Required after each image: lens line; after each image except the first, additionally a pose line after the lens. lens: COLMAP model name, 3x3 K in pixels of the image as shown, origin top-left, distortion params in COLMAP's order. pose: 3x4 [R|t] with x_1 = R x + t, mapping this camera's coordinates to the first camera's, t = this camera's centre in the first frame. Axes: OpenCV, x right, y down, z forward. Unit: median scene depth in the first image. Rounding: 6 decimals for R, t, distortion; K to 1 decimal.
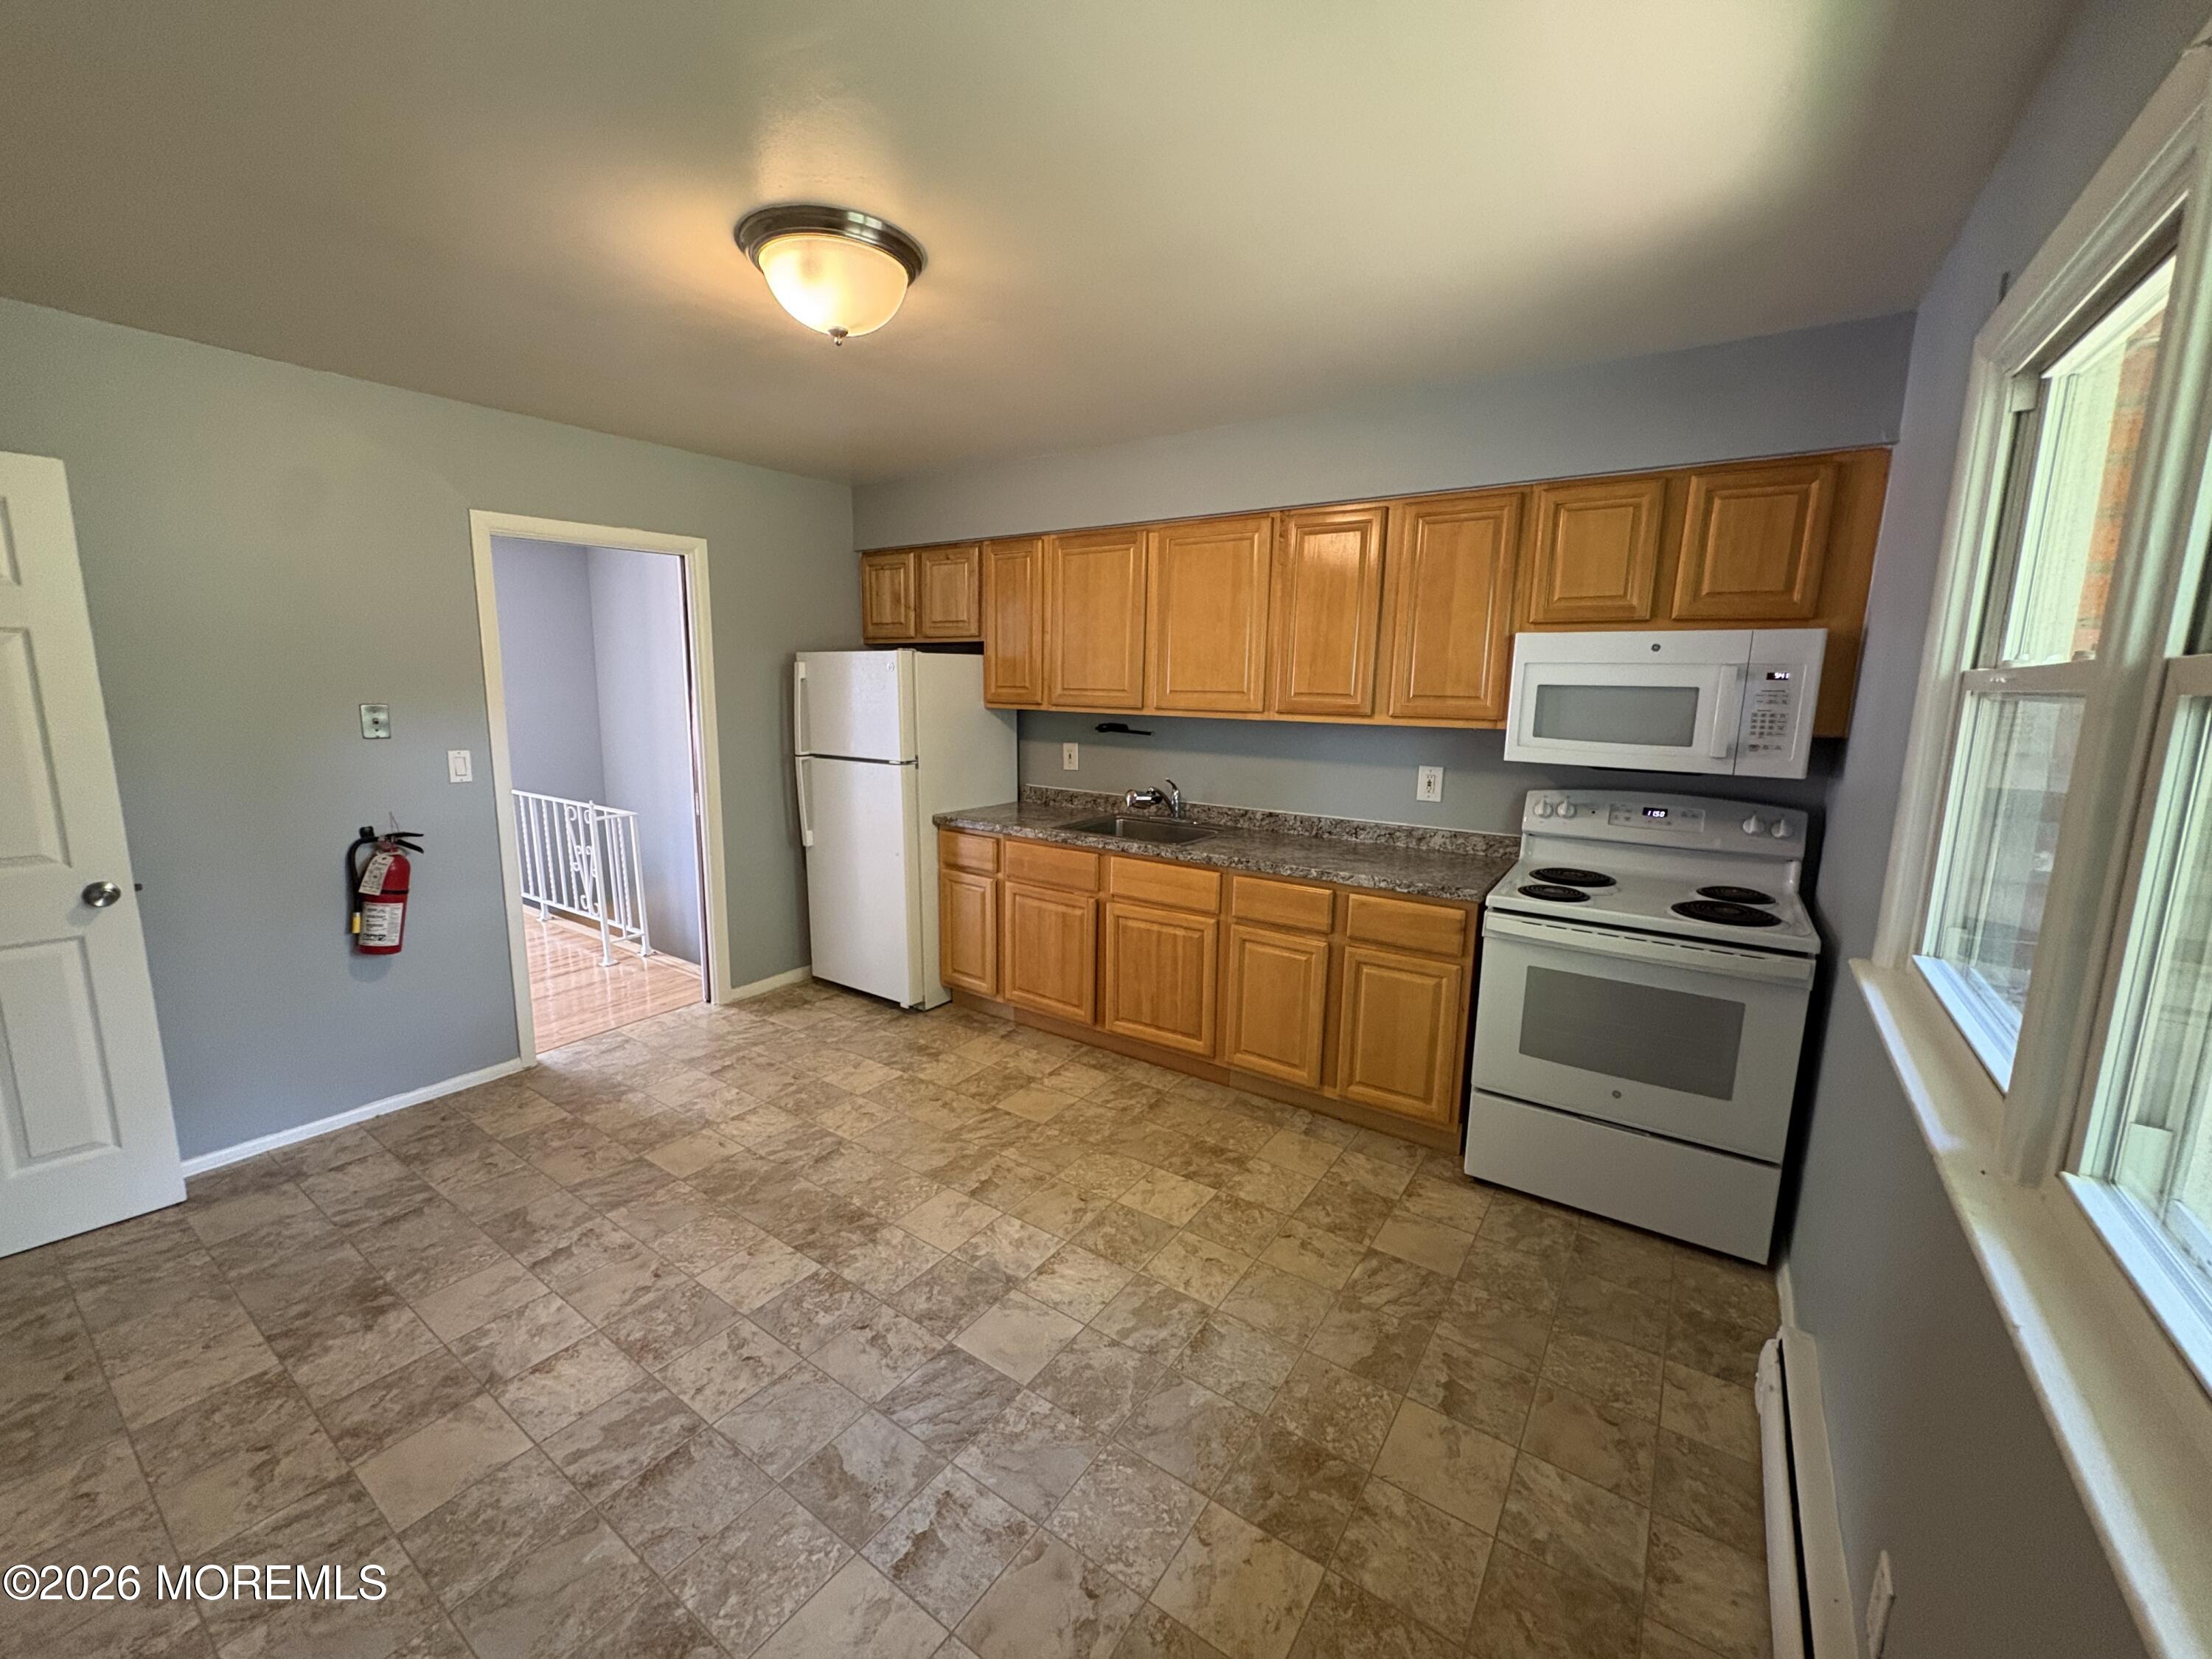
lens RADIAL K [[882.4, 0, 1106.0], [0, 882.4, 829.5], [0, 0, 1]] dist [-0.001306, -0.000083]
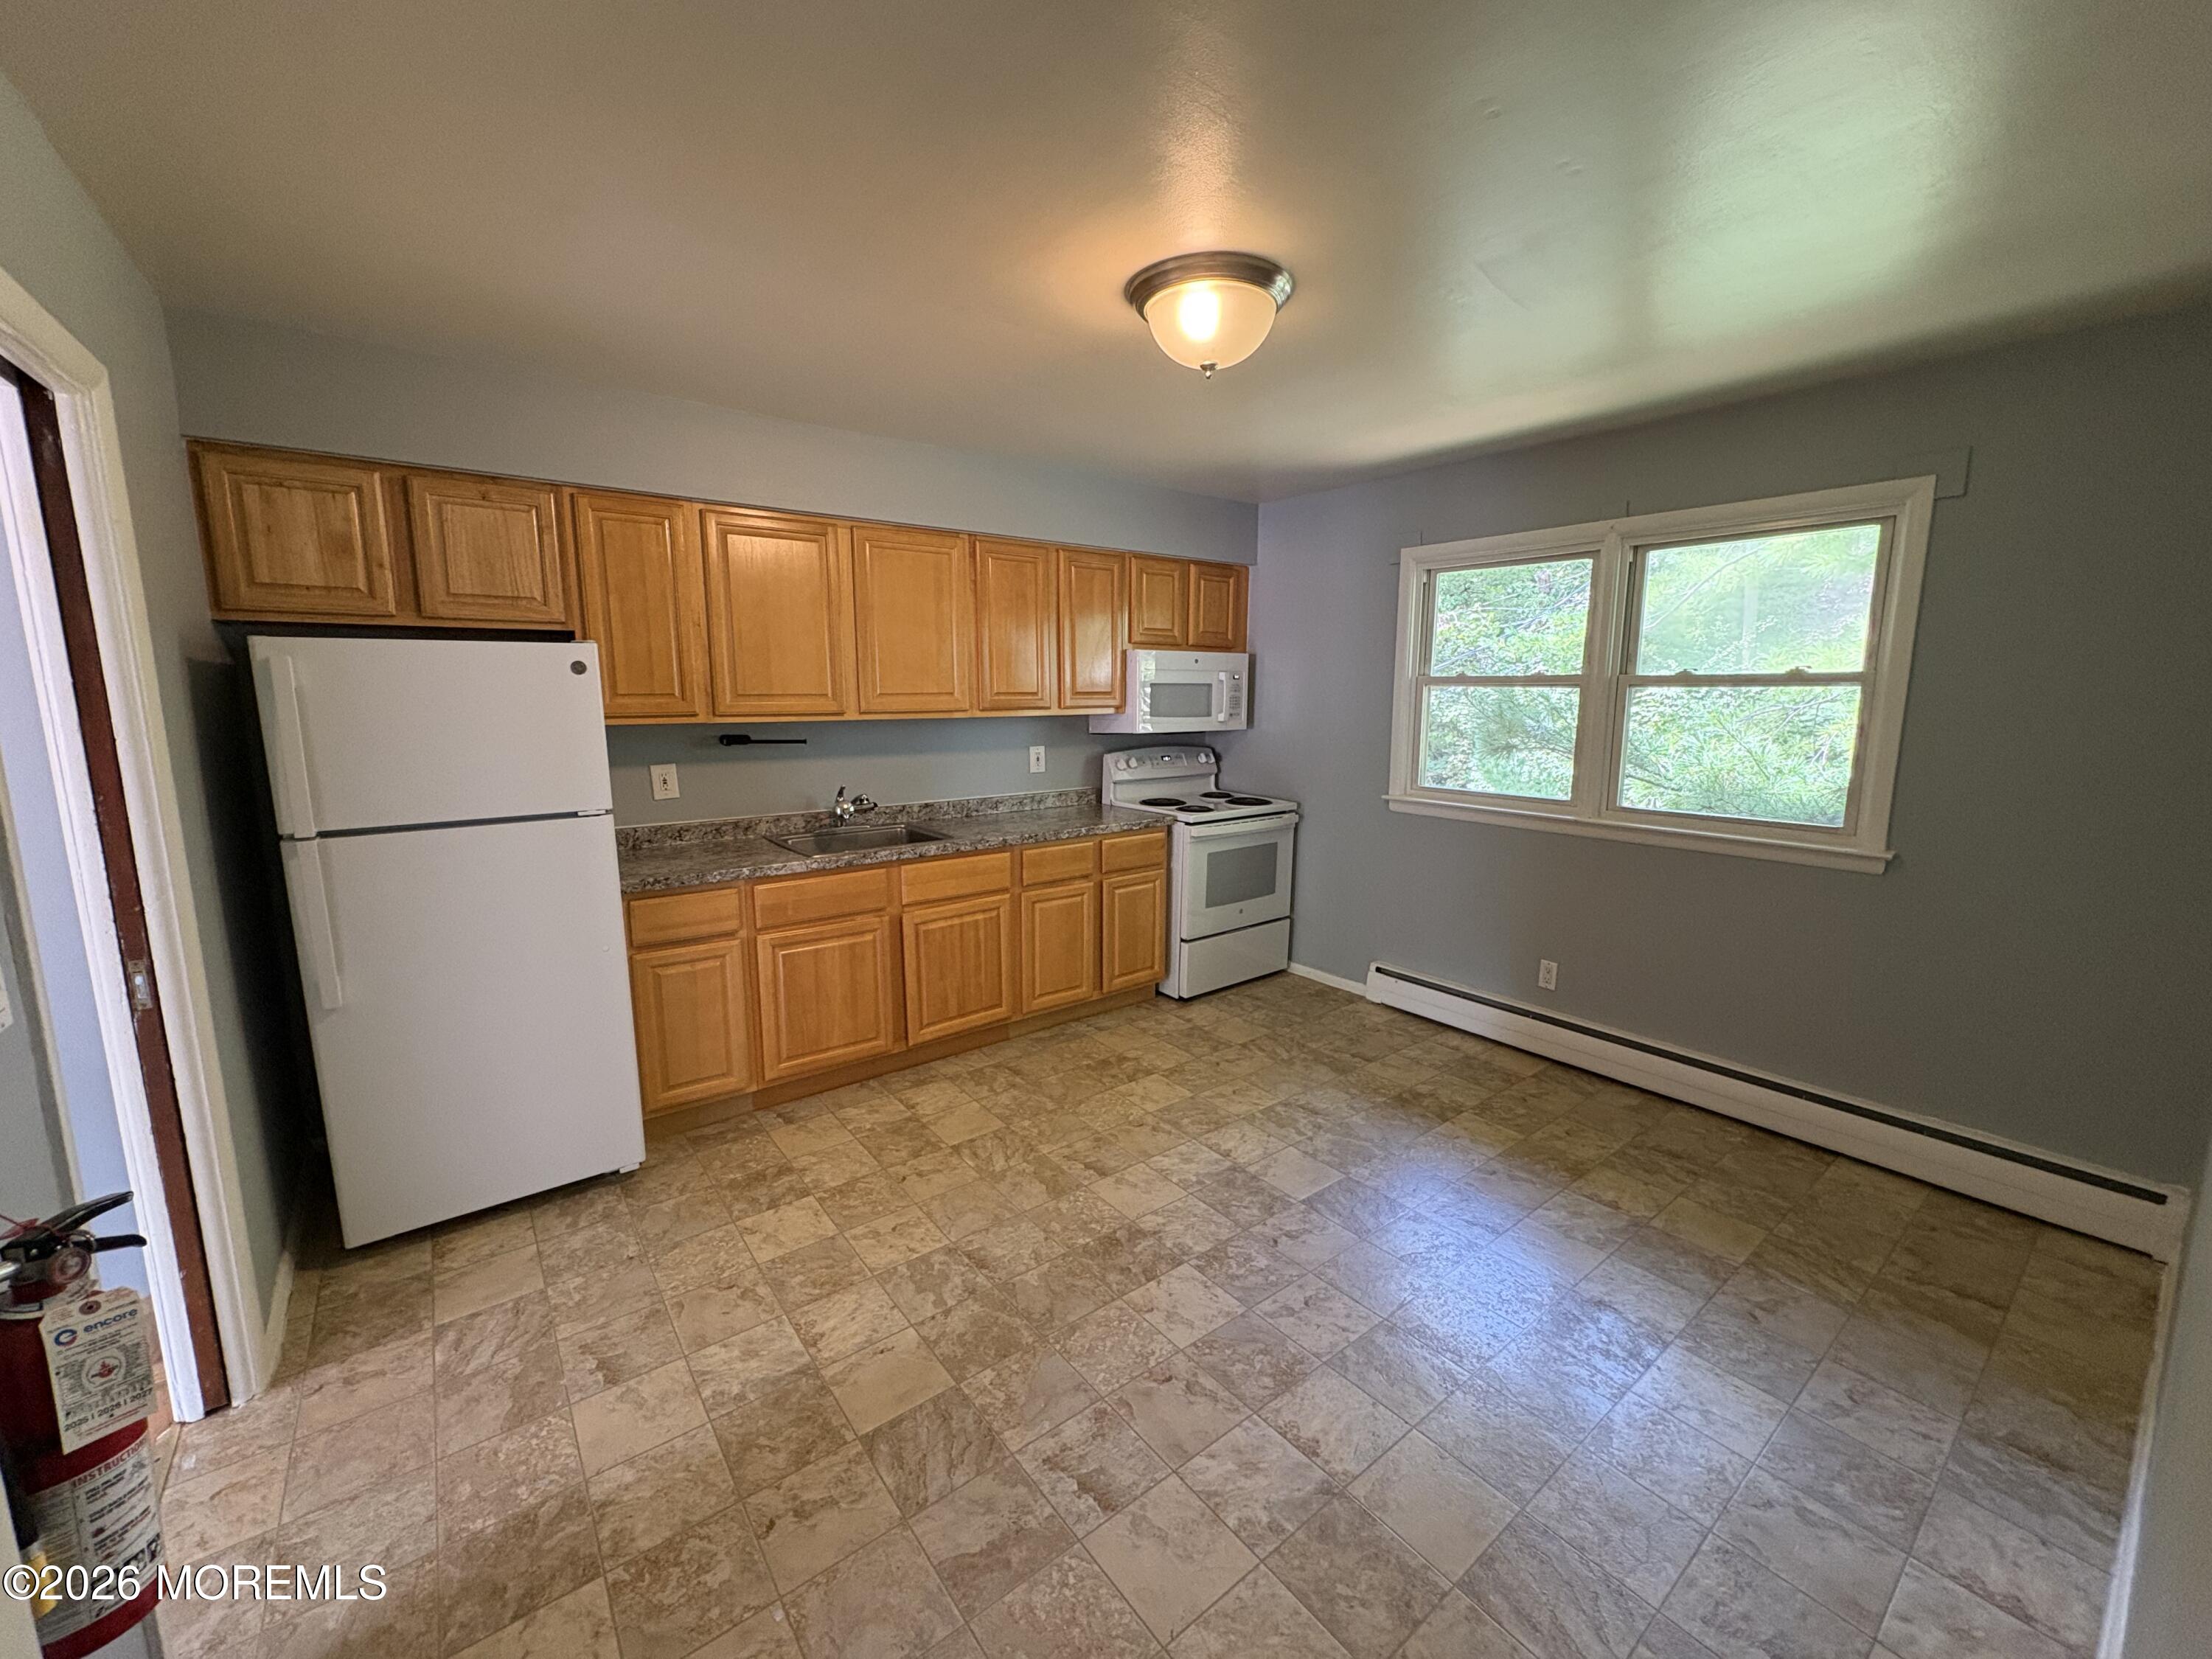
lens RADIAL K [[882.4, 0, 1106.0], [0, 882.4, 829.5], [0, 0, 1]] dist [-0.001306, -0.000083]
pose [[0.297943, -0.168742, 0.939551, -0.976005], [0.162780, 0.978817, 0.124175, -0.108936], [-0.940602, 0.115943, 0.319100, 0.561796]]
